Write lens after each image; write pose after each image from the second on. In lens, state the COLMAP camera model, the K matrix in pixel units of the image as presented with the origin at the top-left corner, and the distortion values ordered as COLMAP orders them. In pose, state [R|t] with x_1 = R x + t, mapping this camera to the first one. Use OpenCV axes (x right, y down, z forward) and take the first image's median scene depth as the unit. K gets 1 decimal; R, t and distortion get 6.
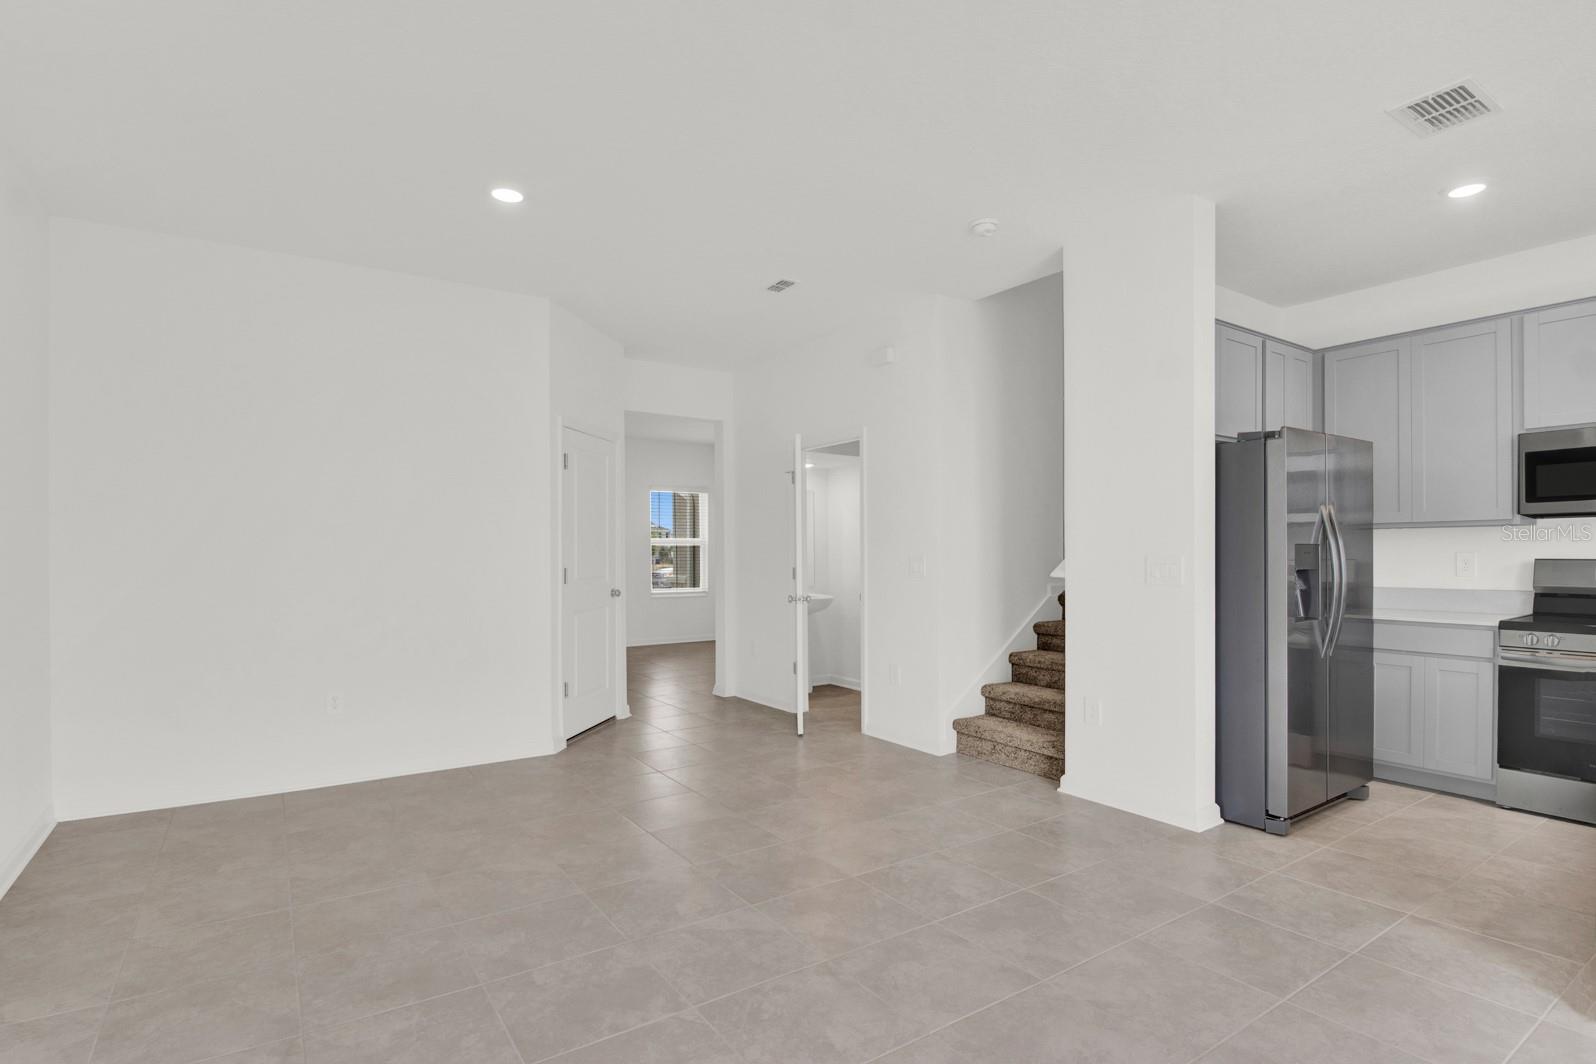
lens RADIAL K [[798.9, 0, 785.2], [0, 798.9, 556.8], [0, 0, 1]] dist [-0.007752, -0.007233]
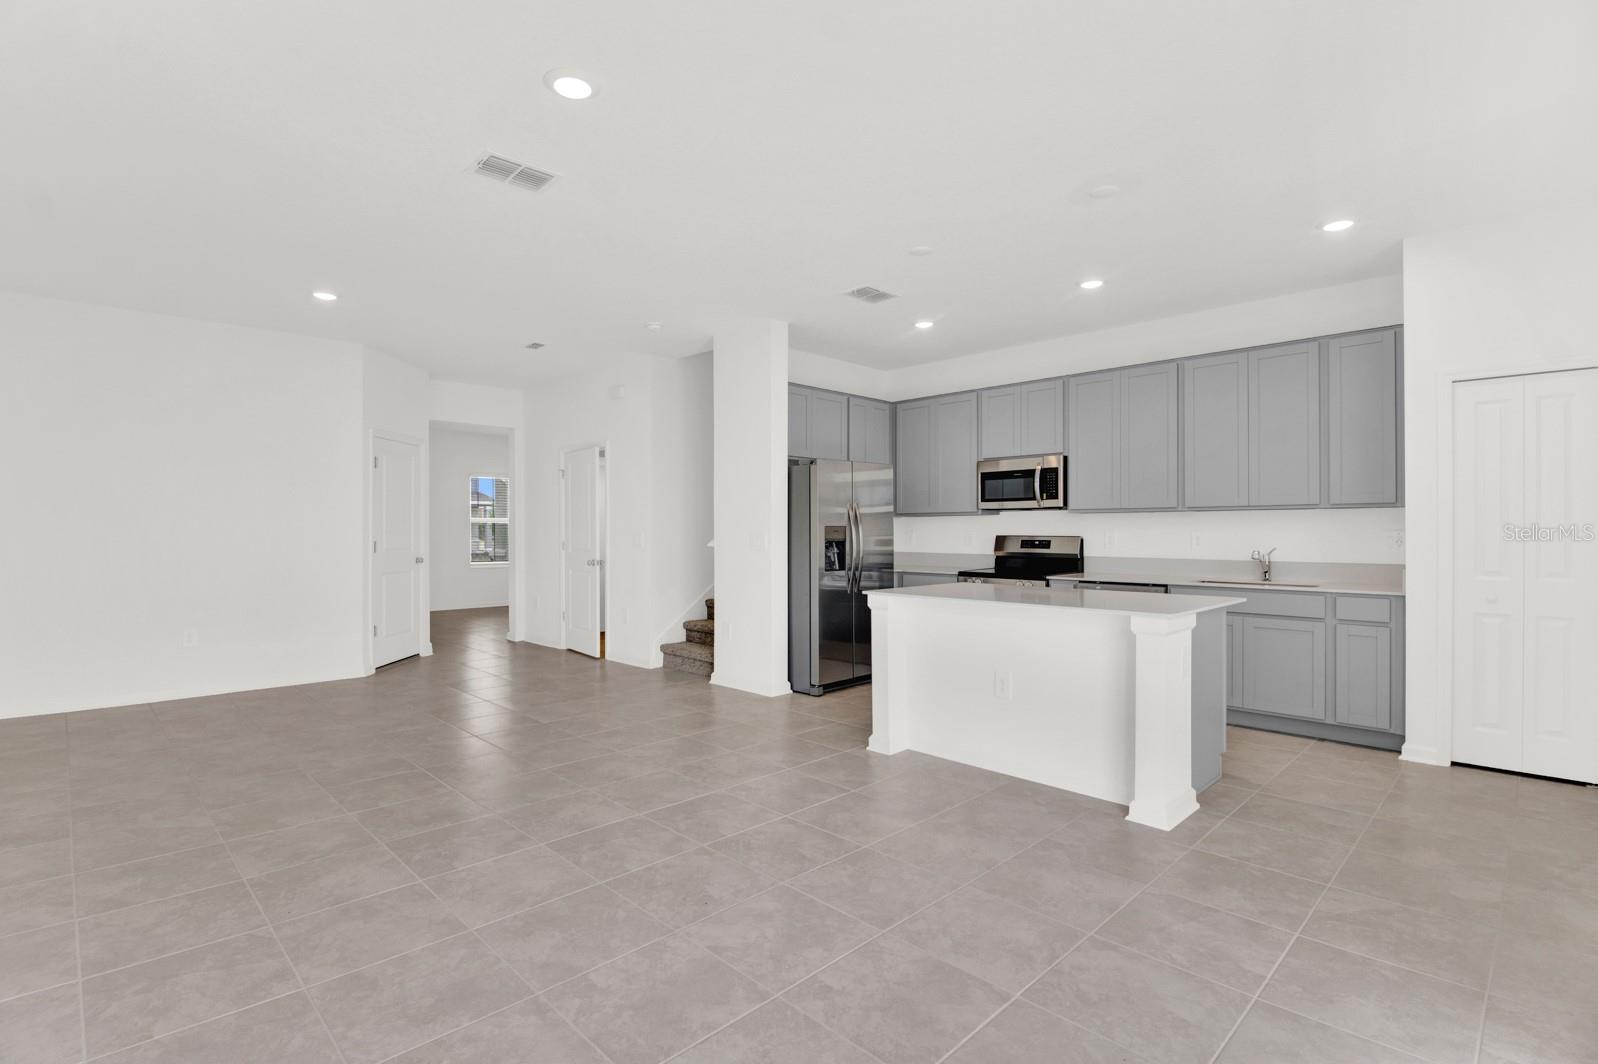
lens RADIAL K [[768.6, 0, 788.9], [0, 768.6, 530.0], [0, 0, 1]] dist [0.001327, -0.008646]
pose [[0.982122, 0.002675, 0.188227, 0.222732], [-0.001801, 0.999987, -0.004814, 0.000092], [-0.188237, 0.004389, 0.982114, -0.545883]]
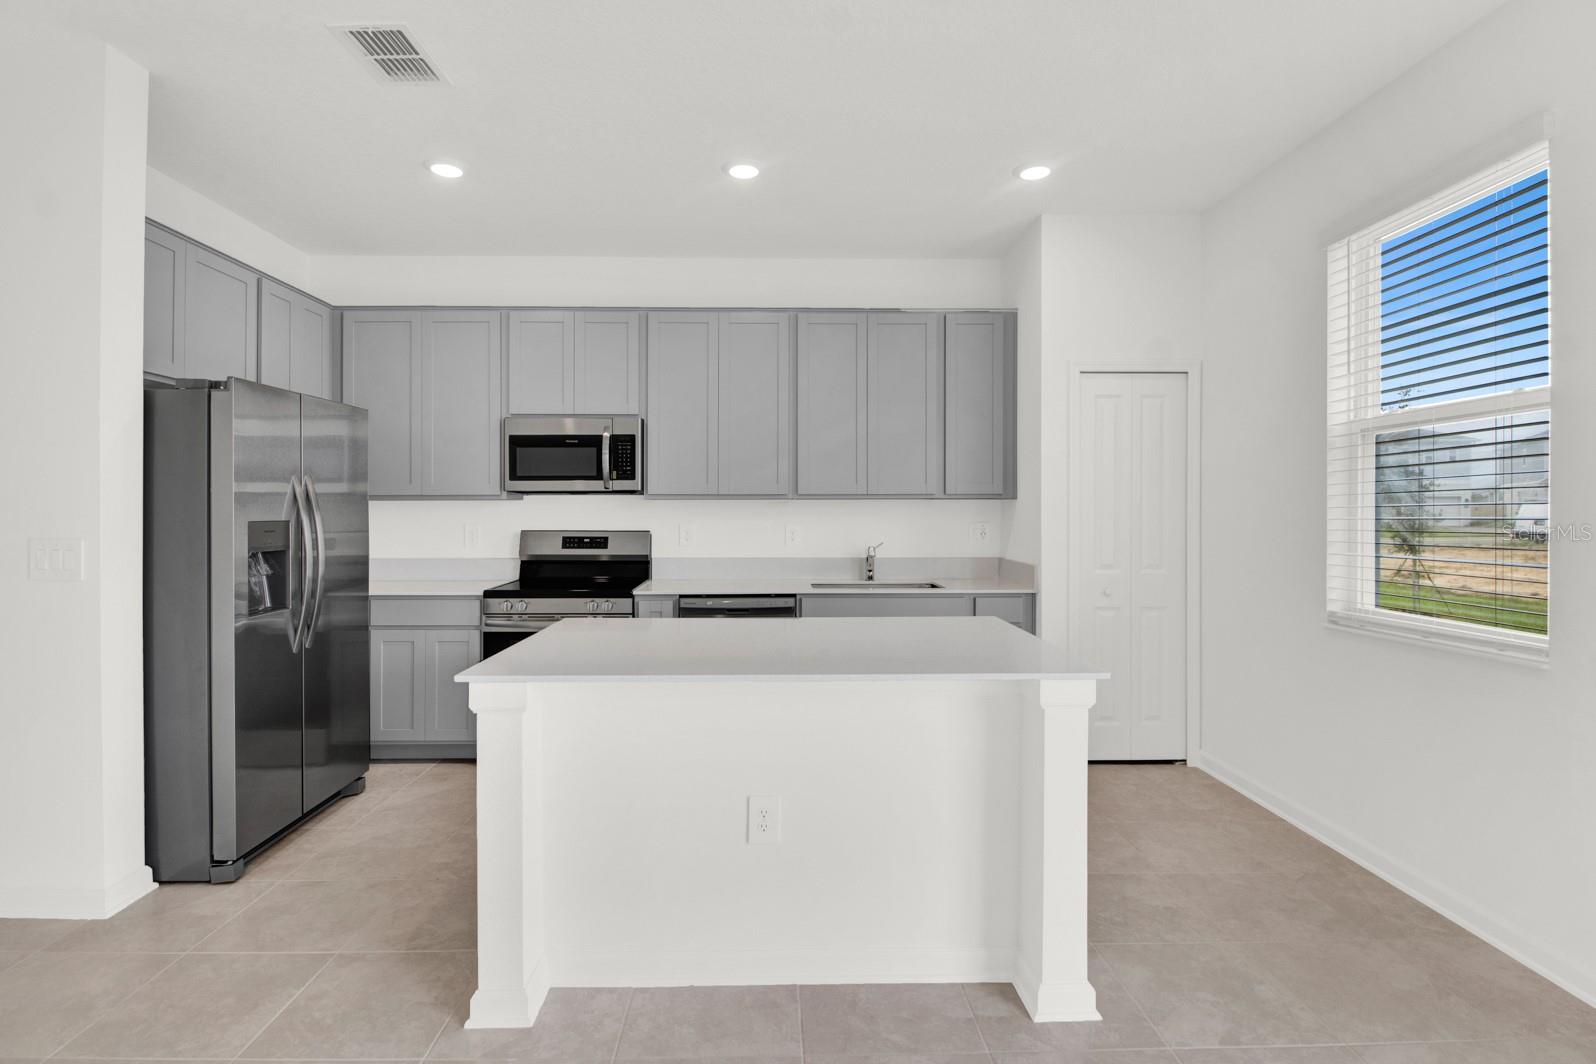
lens RADIAL K [[767.7, 0, 794.4], [0, 767.7, 512.8], [0, 0, 1]] dist [0.001327, -0.008646]
pose [[0.529856, 0.001586, 0.848086, 0.237106], [0.002038, 0.999993, -0.003144, -0.019020], [-0.848085, 0.003394, 0.529849, 0.088806]]
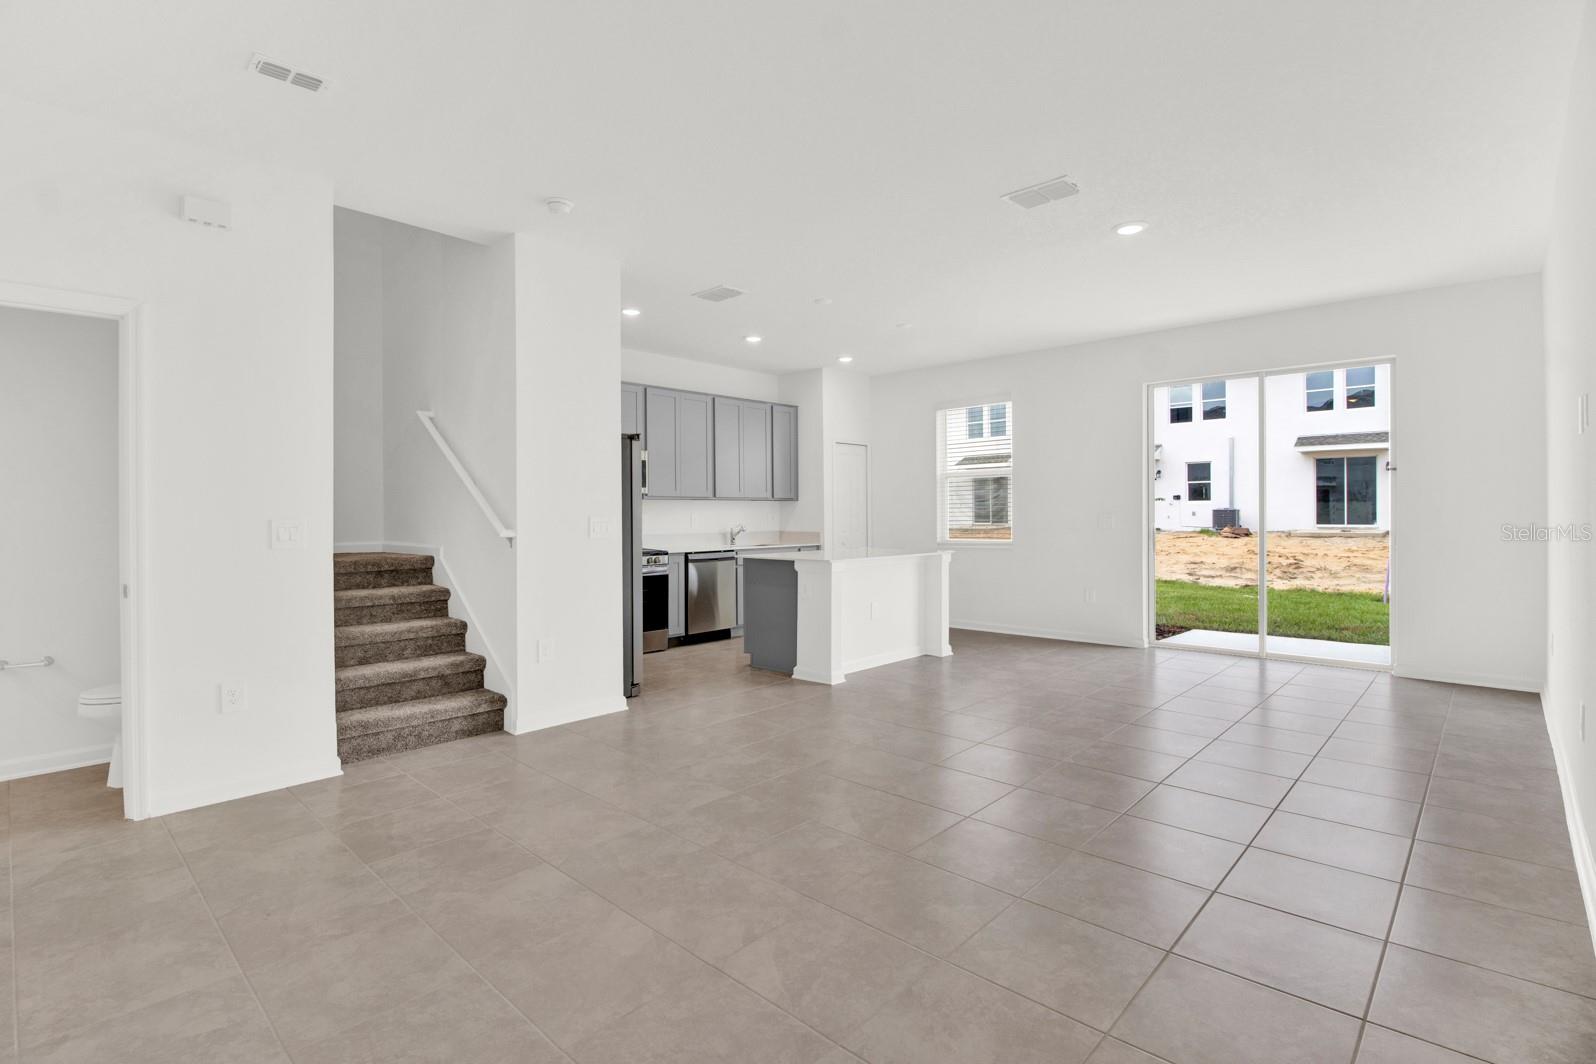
lens RADIAL K [[767.7, 0, 795.4], [0, 767.7, 513.5], [0, 0, 1]] dist [0.001327, -0.008646]
pose [[-0.240934, 0.006091, 0.970522, -0.814879], [0.012672, 0.999915, -0.003129, 0.002637], [-0.970459, 0.011545, -0.240990, 0.945984]]
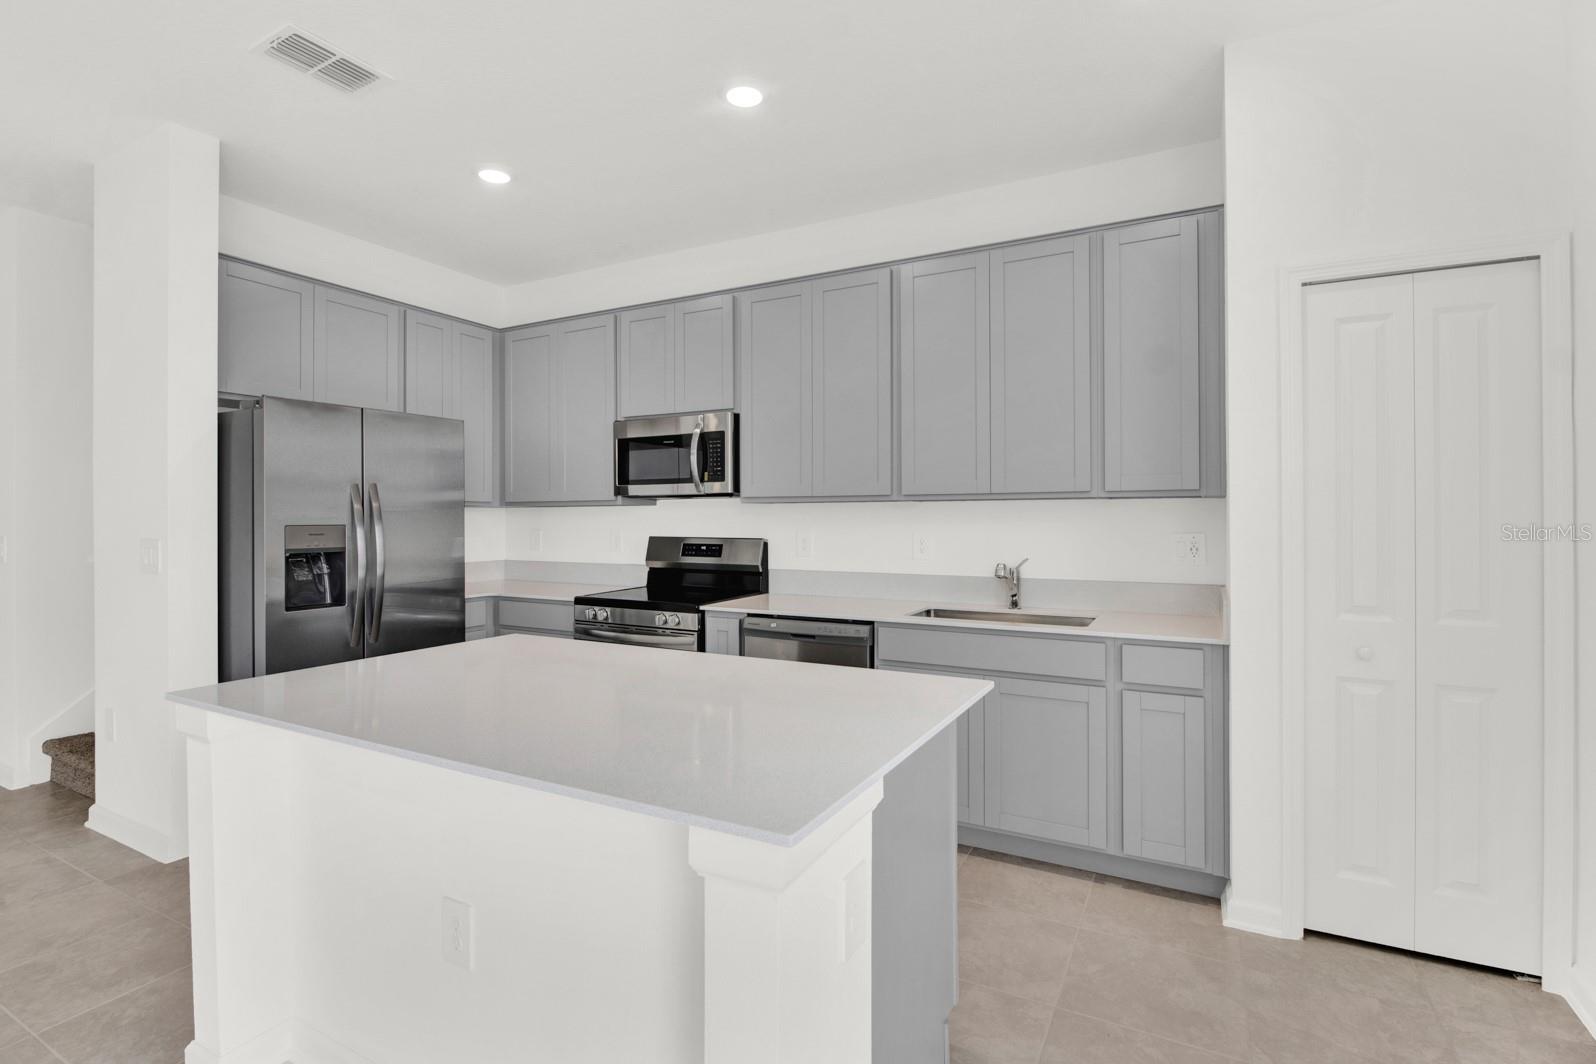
lens RADIAL K [[767.7, 0, 796.9], [0, 767.7, 511.7], [0, 0, 1]] dist [0.001327, -0.008646]
pose [[0.881326, 0.005760, 0.472473, 0.658855], [0.000762, 0.999907, -0.013611, -0.017771], [-0.472508, 0.012356, 0.881240, -0.042130]]
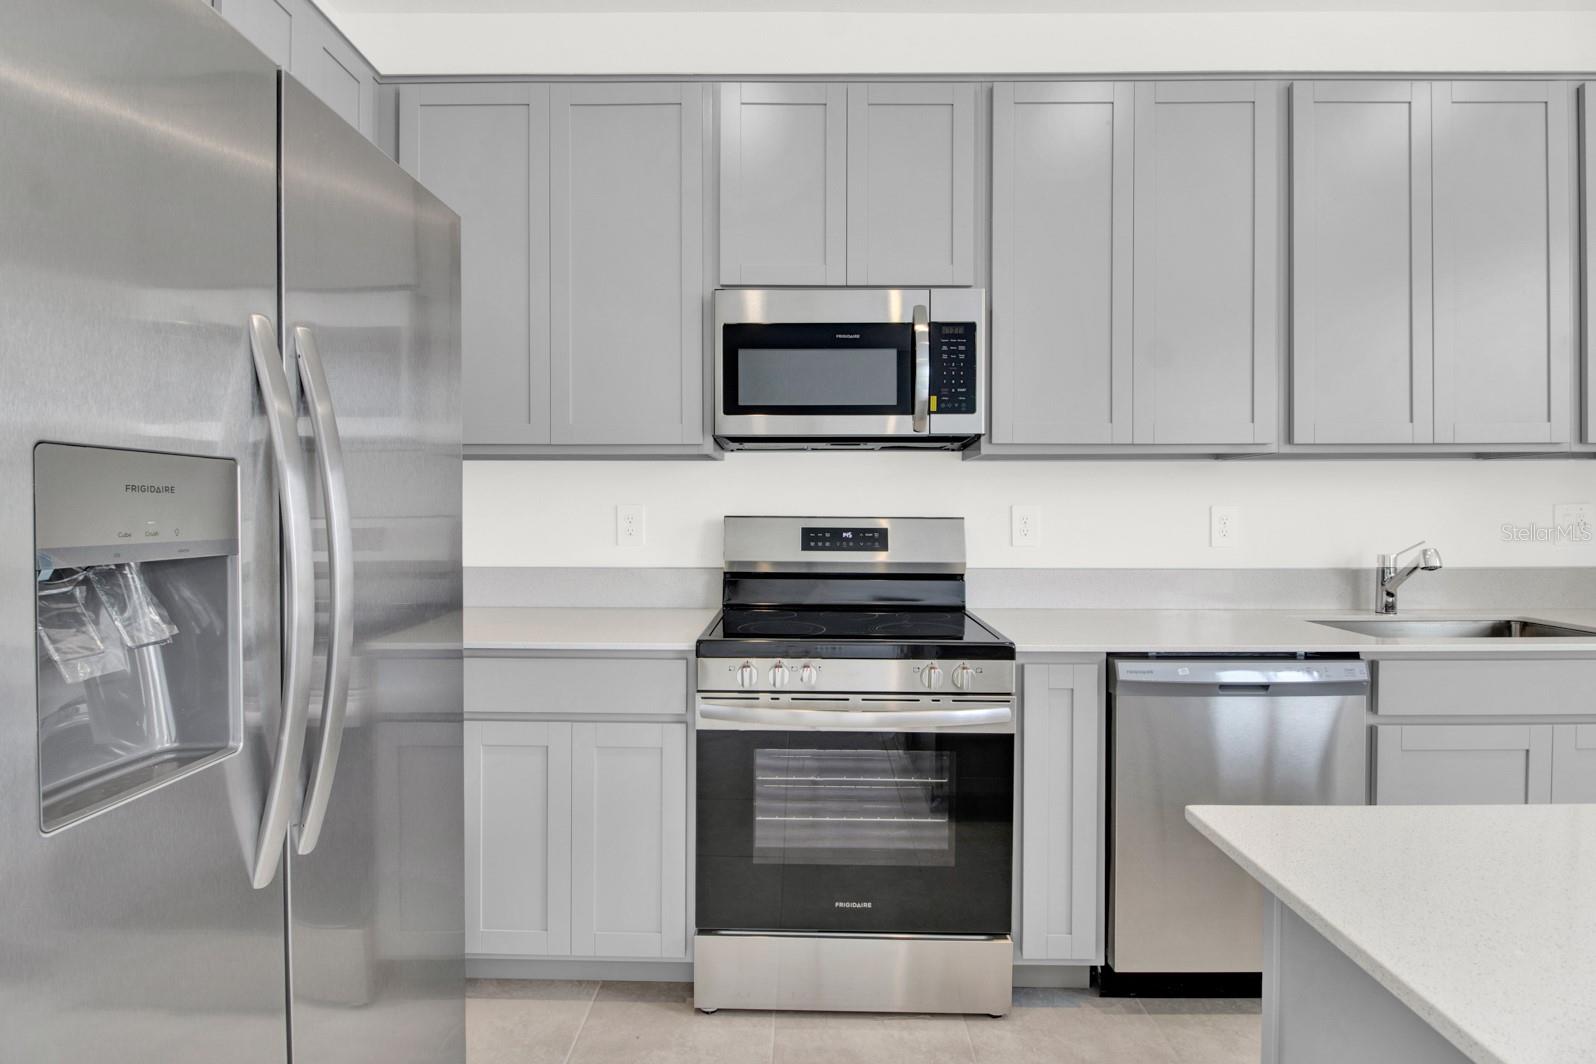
lens RADIAL K [[767.7, 0, 807.2], [0, 767.7, 509.8], [0, 0, 1]] dist [0.001327, -0.008646]
pose [[0.554799, 0.005478, 0.831966, 0.522292], [-0.000077, 0.999979, -0.006533, 0.001786], [-0.831984, 0.003560, 0.554788, 0.651557]]
